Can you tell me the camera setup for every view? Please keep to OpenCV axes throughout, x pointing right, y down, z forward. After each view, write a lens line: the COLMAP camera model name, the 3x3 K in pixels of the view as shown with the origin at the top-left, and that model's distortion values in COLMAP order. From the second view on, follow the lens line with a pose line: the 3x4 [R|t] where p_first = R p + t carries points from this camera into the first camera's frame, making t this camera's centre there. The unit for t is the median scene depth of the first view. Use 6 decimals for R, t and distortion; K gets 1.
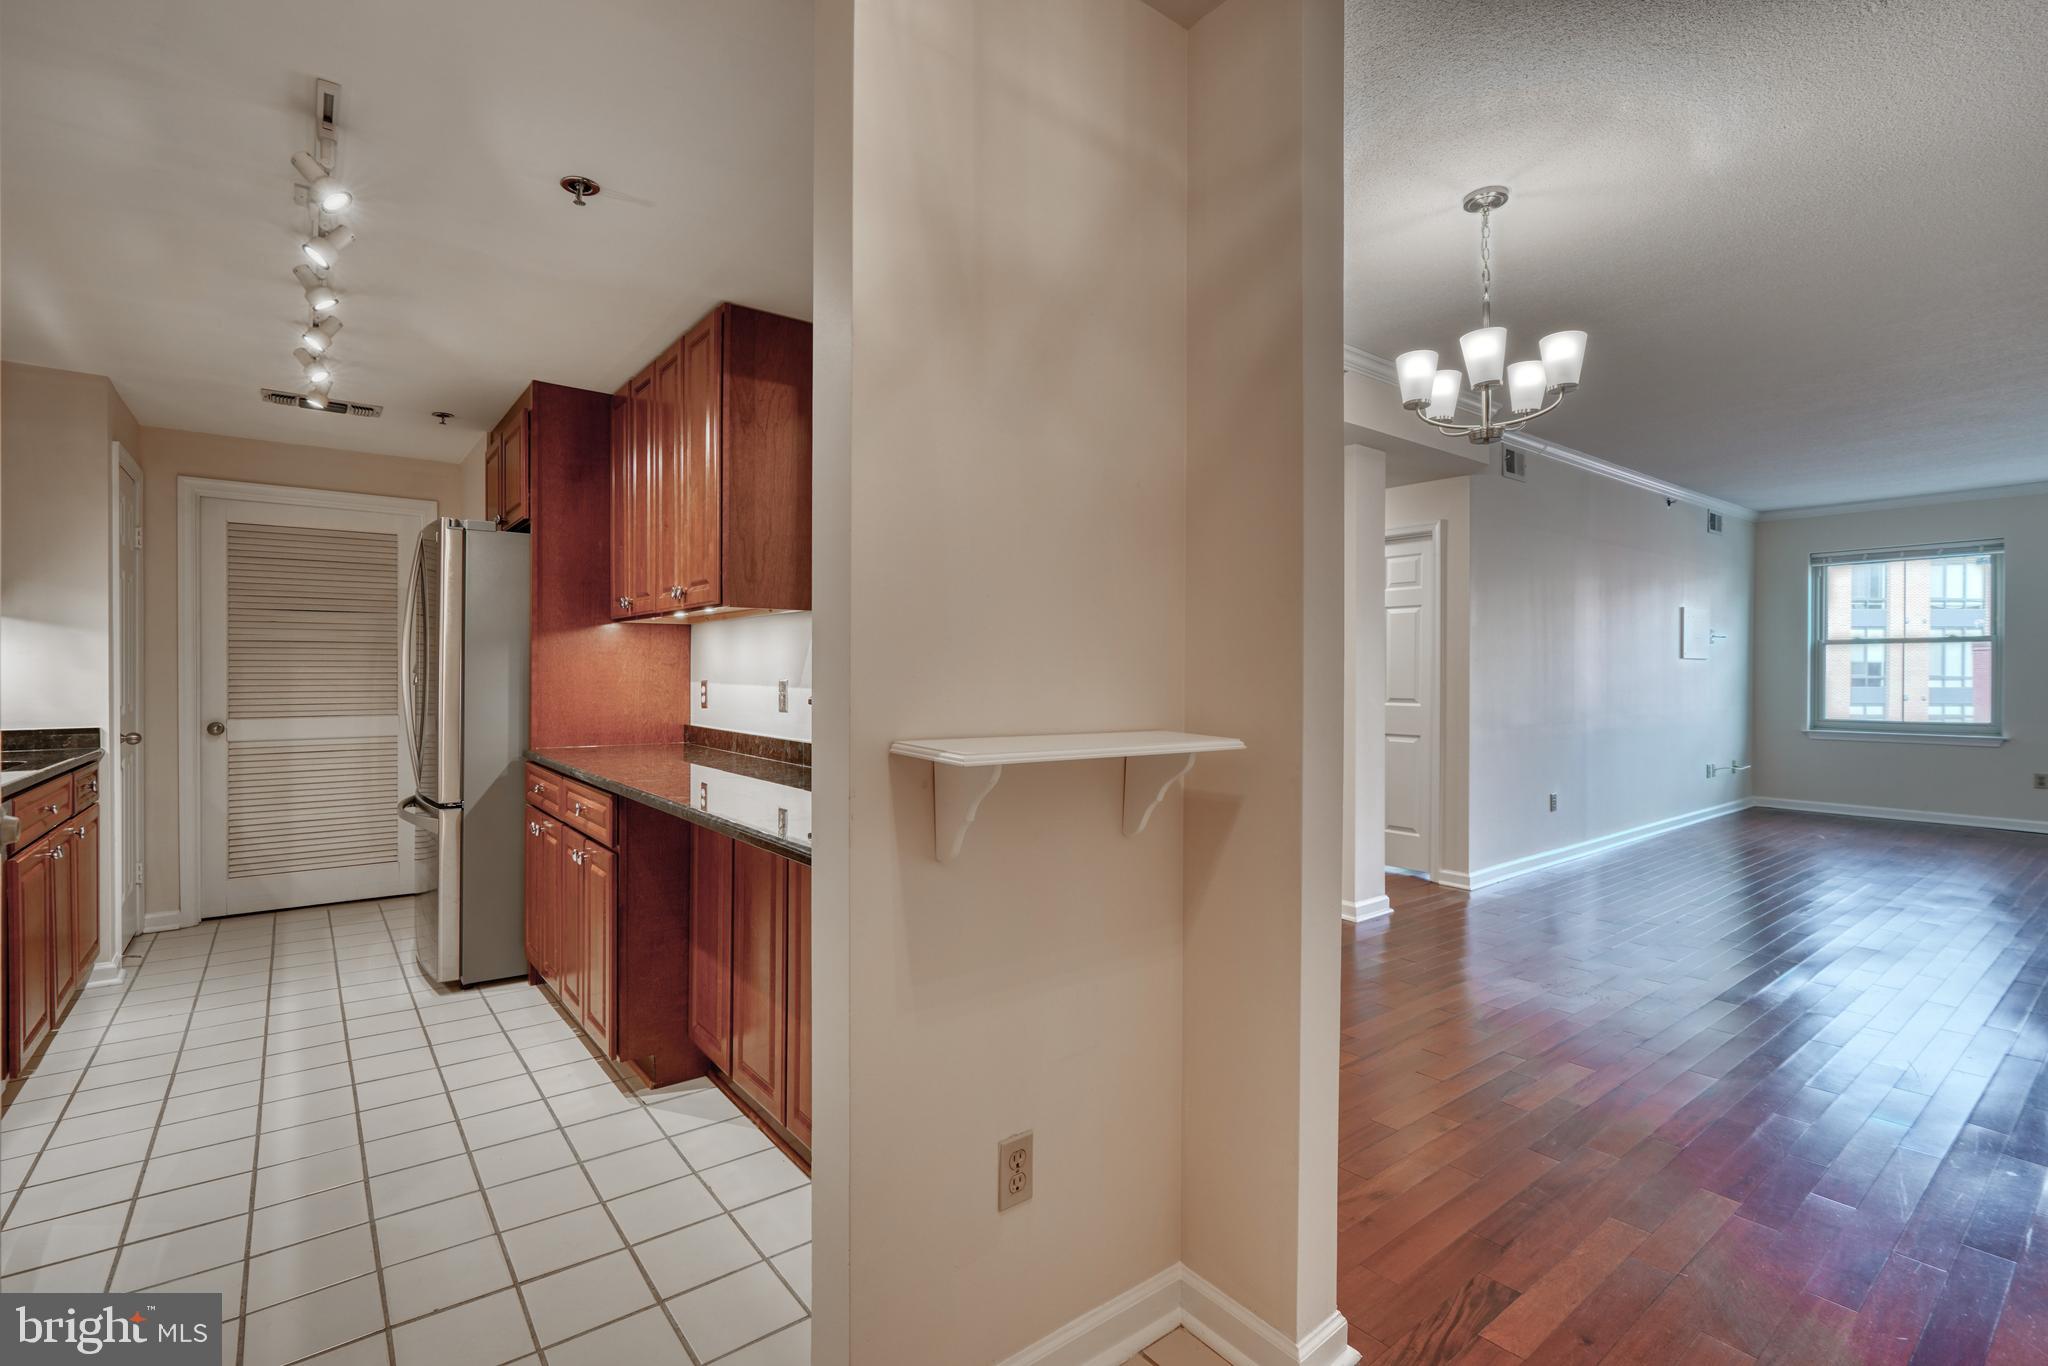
lens RADIAL K [[941.7, 0, 1015.0], [0, 941.7, 683.3], [0, 0, 1]] dist [-0.010679, 0.005748]
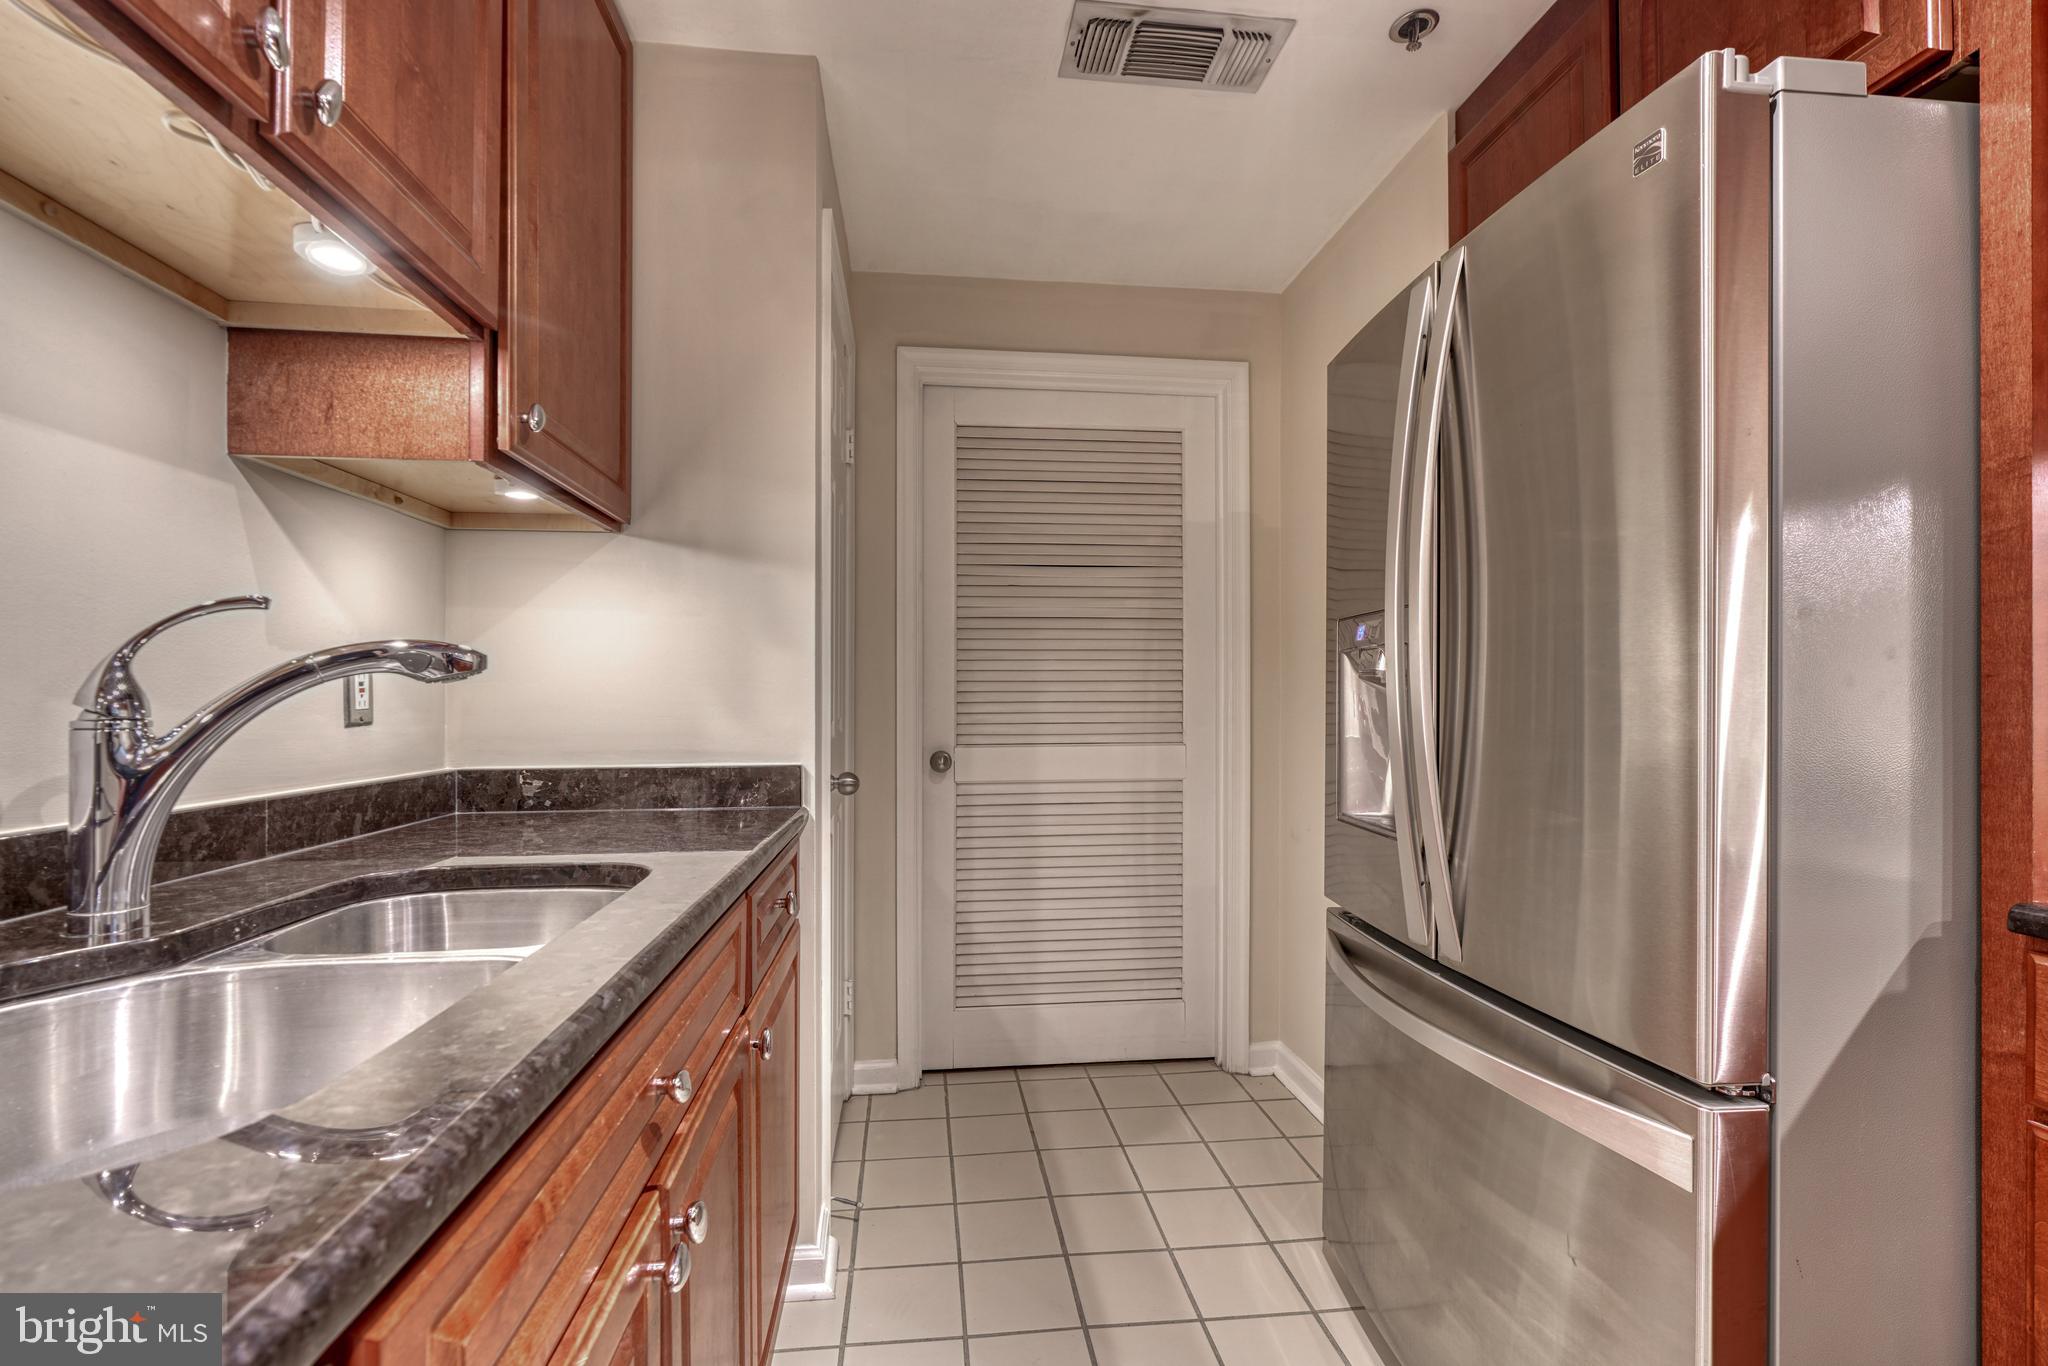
lens RADIAL K [[906.7, 0, 1015.5], [0, 906.7, 699.7], [0, 0, 1]] dist [-0.007613, 0.002933]
pose [[0.856550, -0.003303, -0.516054, -0.619342], [-0.002455, 0.999942, -0.010476, 0.017367], [0.516059, 0.010240, 0.856492, 0.634444]]
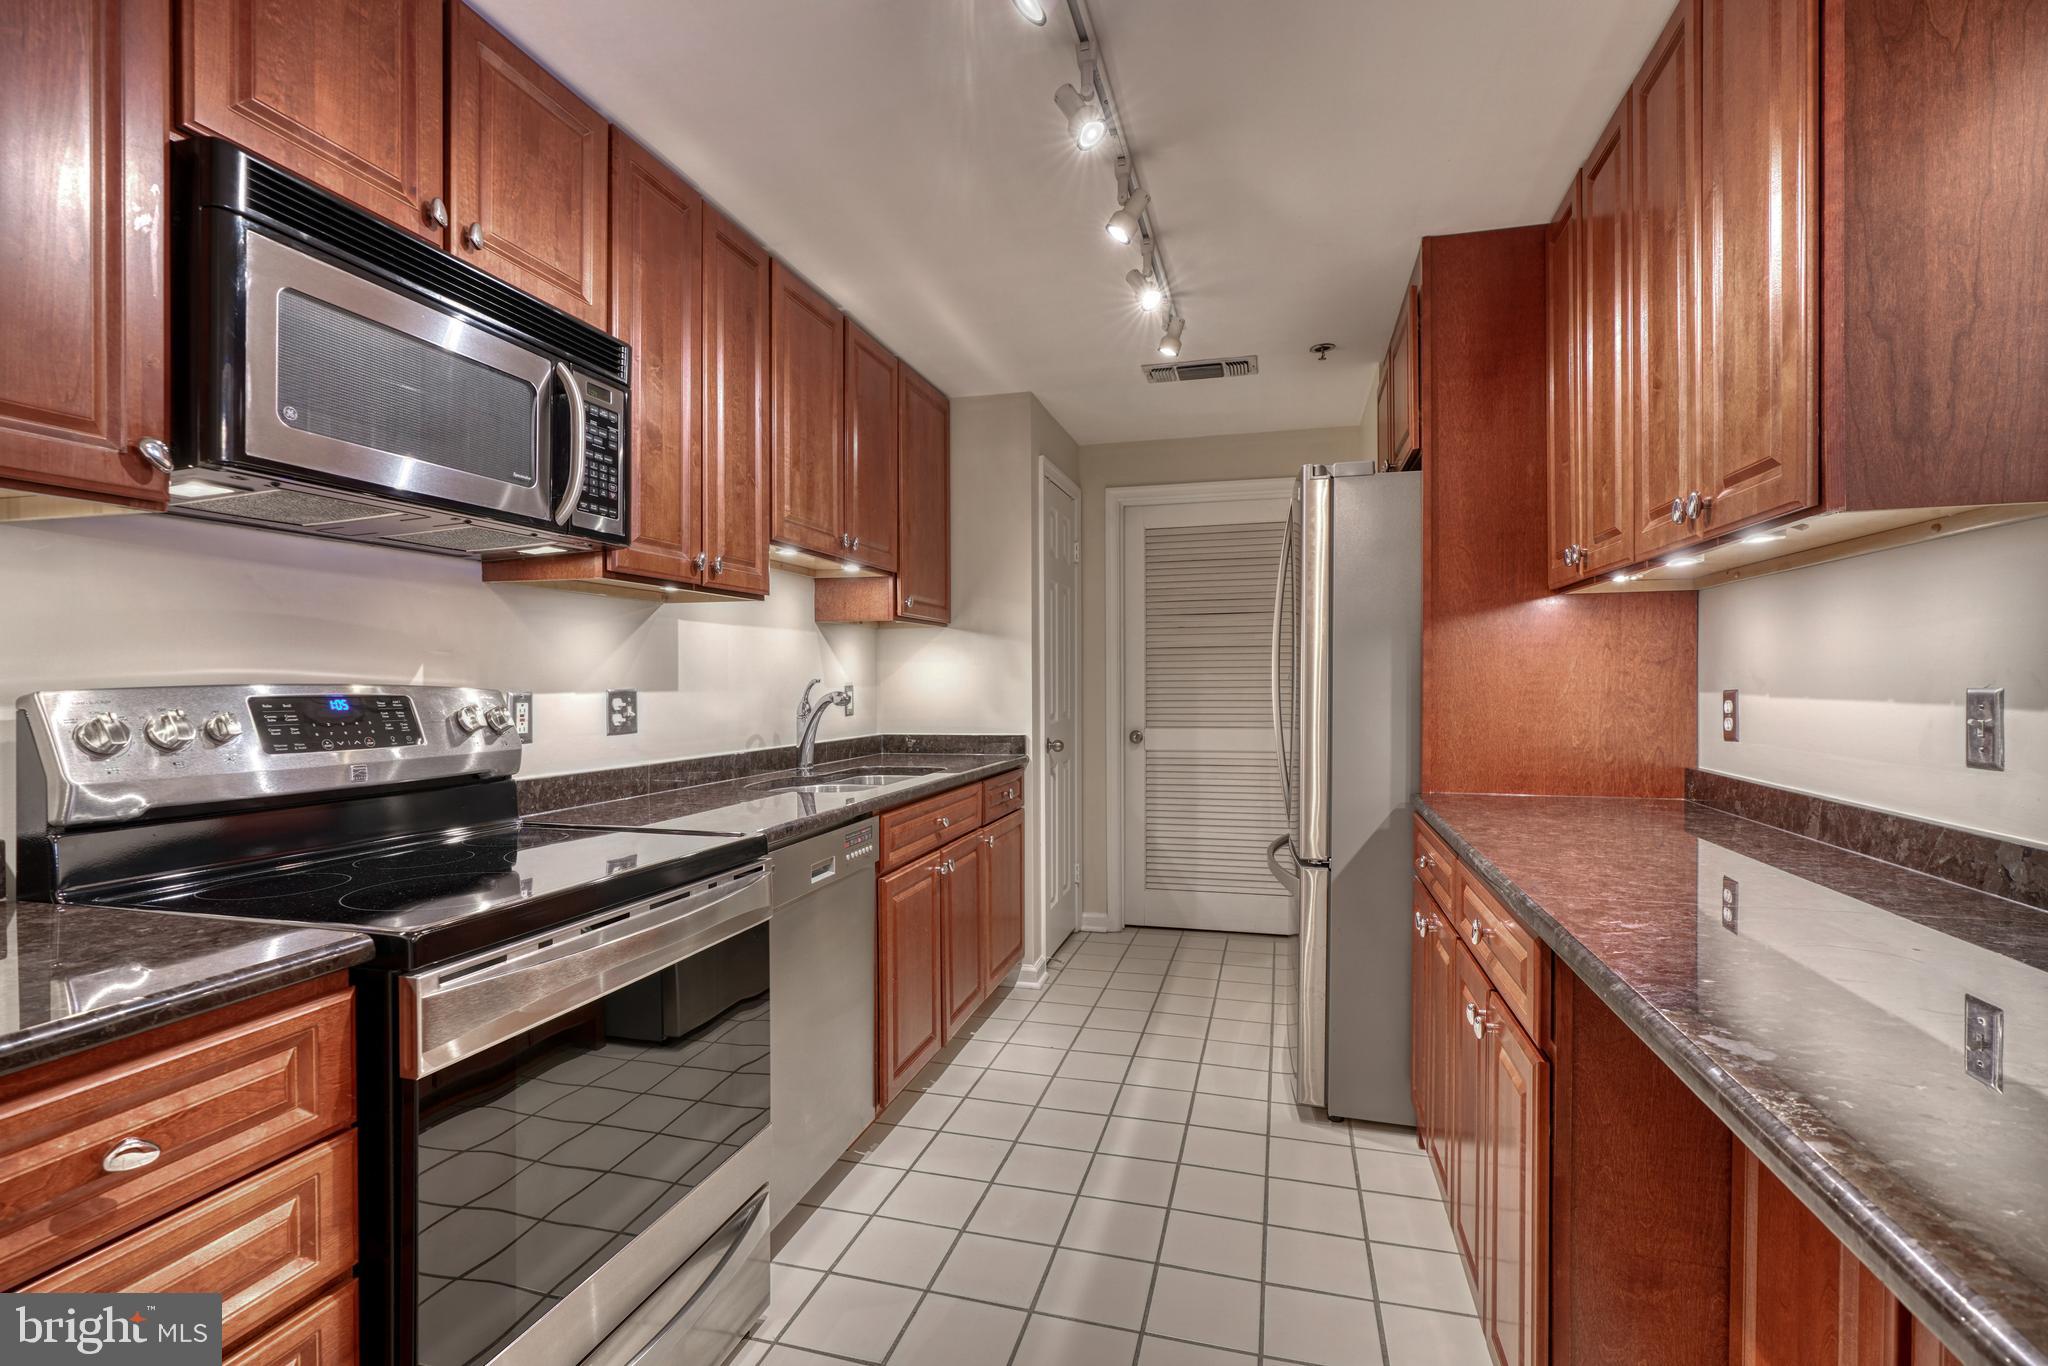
lens RADIAL K [[941.7, 0, 1019.4], [0, 941.7, 686.1], [0, 0, 1]] dist [-0.010679, 0.005748]
pose [[0.597292, -0.001746, -0.802022, -0.149748], [-0.000858, 0.999996, -0.002816, -0.003479], [0.802023, 0.002370, 0.597288, 0.369185]]
